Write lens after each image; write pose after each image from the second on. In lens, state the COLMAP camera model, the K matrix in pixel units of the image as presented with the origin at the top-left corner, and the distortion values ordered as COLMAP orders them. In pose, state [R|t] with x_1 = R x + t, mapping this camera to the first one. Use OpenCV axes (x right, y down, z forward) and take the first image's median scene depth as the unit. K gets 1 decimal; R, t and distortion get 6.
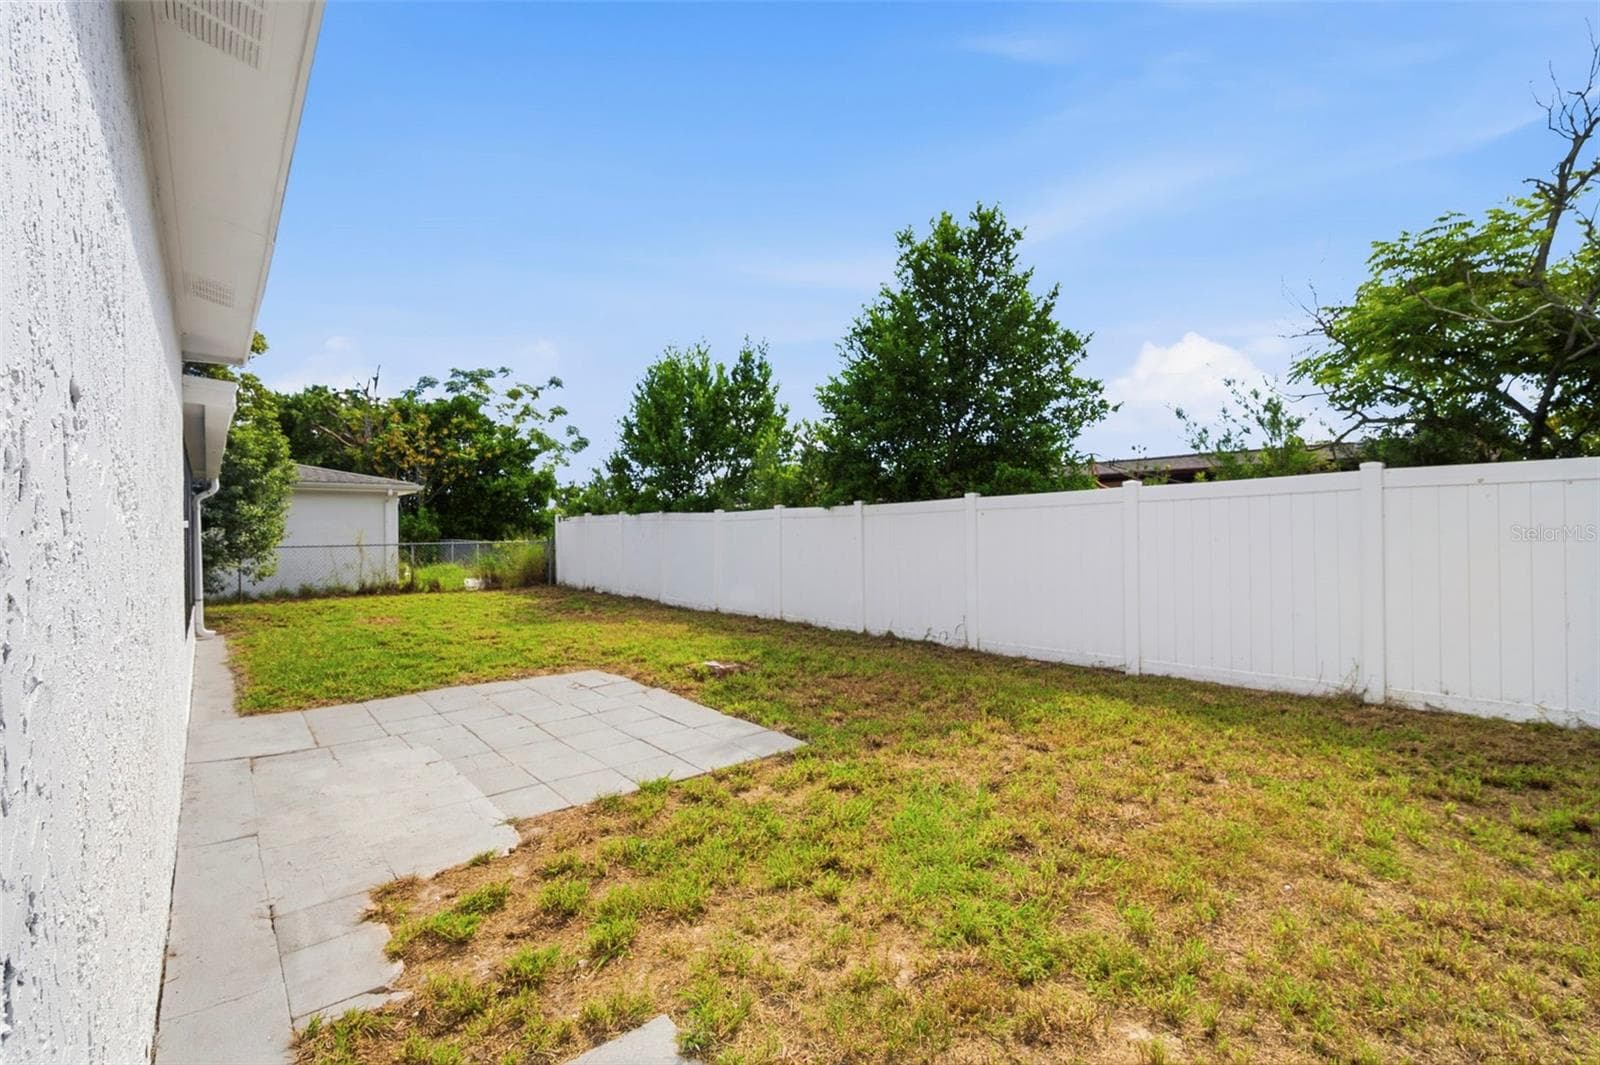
lens RADIAL K [[691.8, 0, 800.0], [0, 691.8, 532.5], [0, 0, 1]] dist [0.001675, -0.000107]
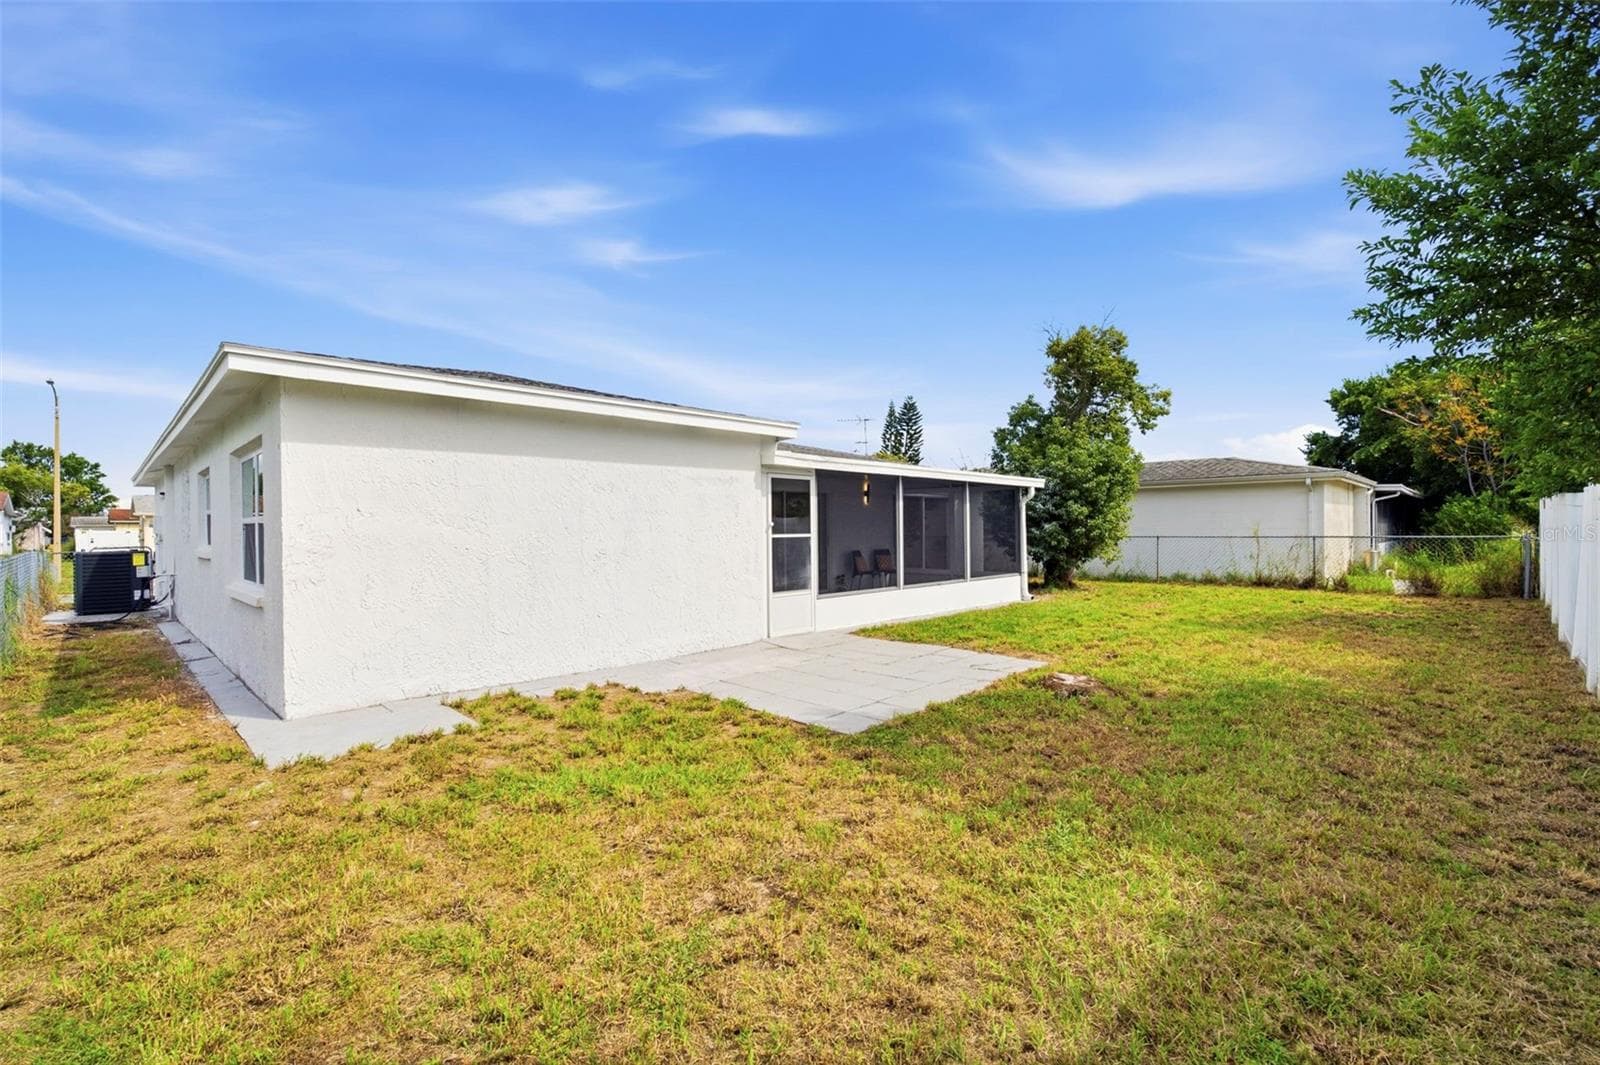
lens RADIAL K [[691.8, 0, 800.0], [0, 691.8, 532.5], [0, 0, 1]] dist [0.001675, -0.000107]
pose [[0.096769, 0.009982, -0.995257, 0.306648], [0.005454, 0.999929, 0.010559, -0.002264], [0.995292, -0.006450, 0.096707, 0.244069]]
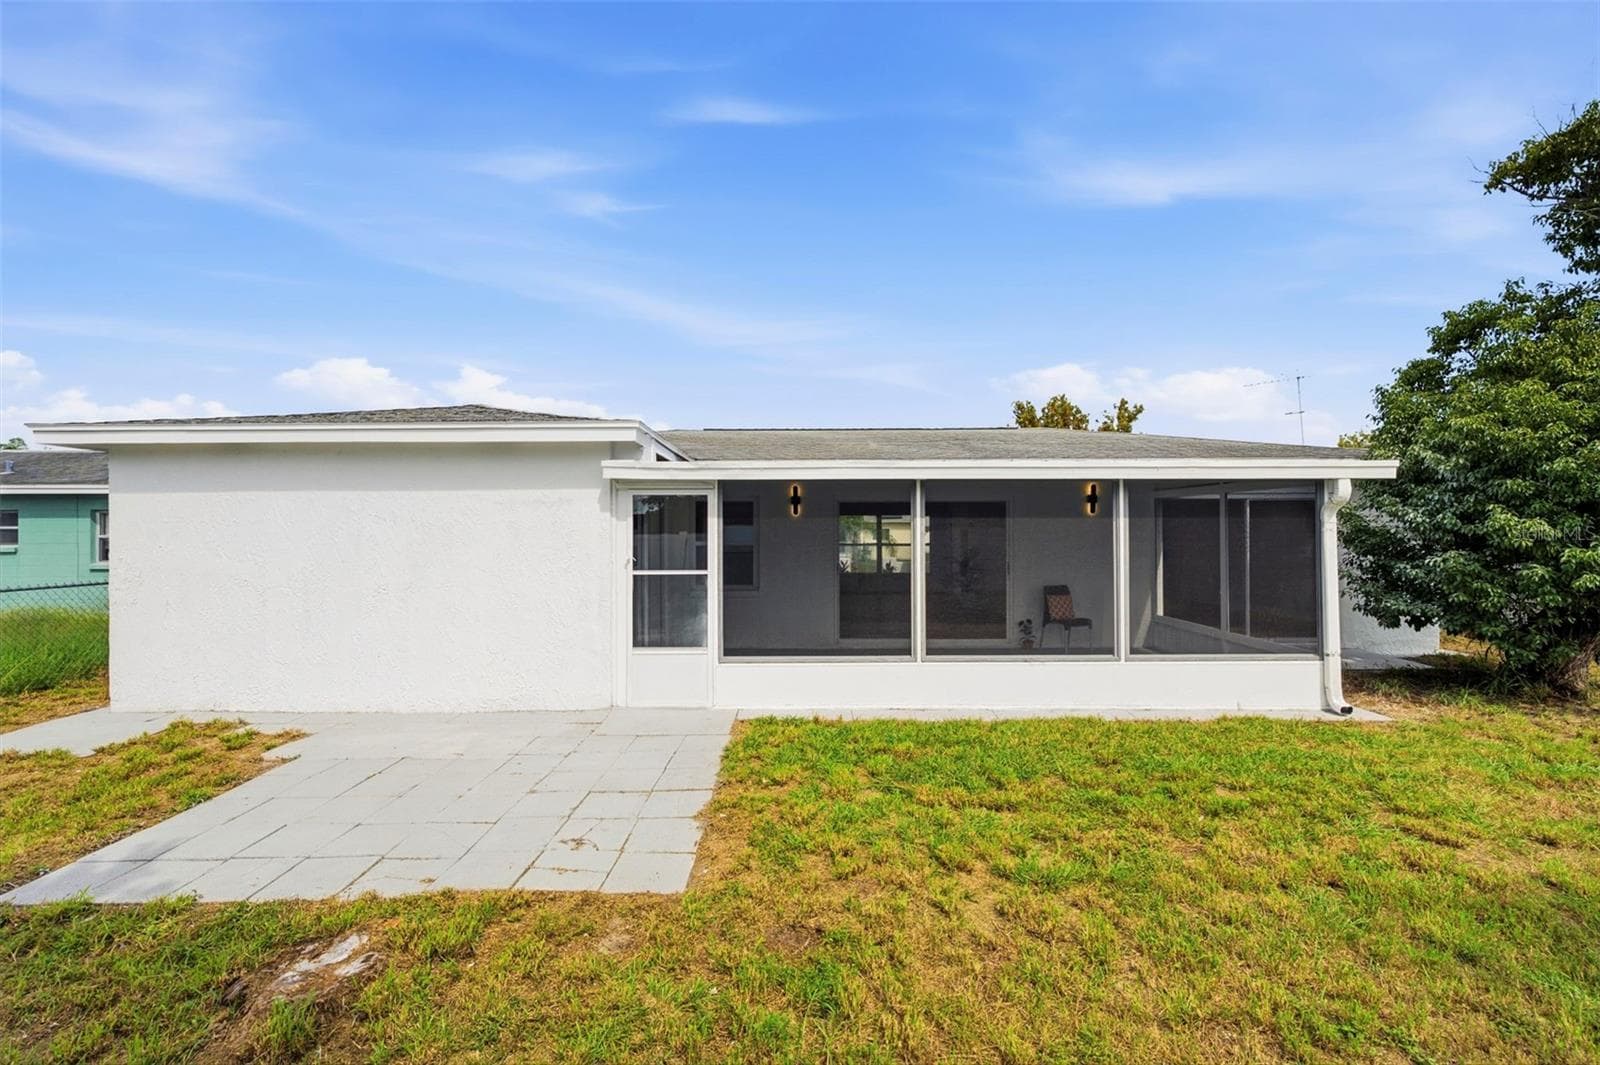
lens RADIAL K [[748.9, 0, 800.0], [0, 748.9, 532.5], [0, 0, 1]] dist [0.000135, -0.000146]
pose [[-0.641876, -0.006879, -0.766778, 0.029504], [0.004550, 0.999908, -0.012779, -0.012025], [0.766795, -0.011691, -0.641785, 0.653428]]
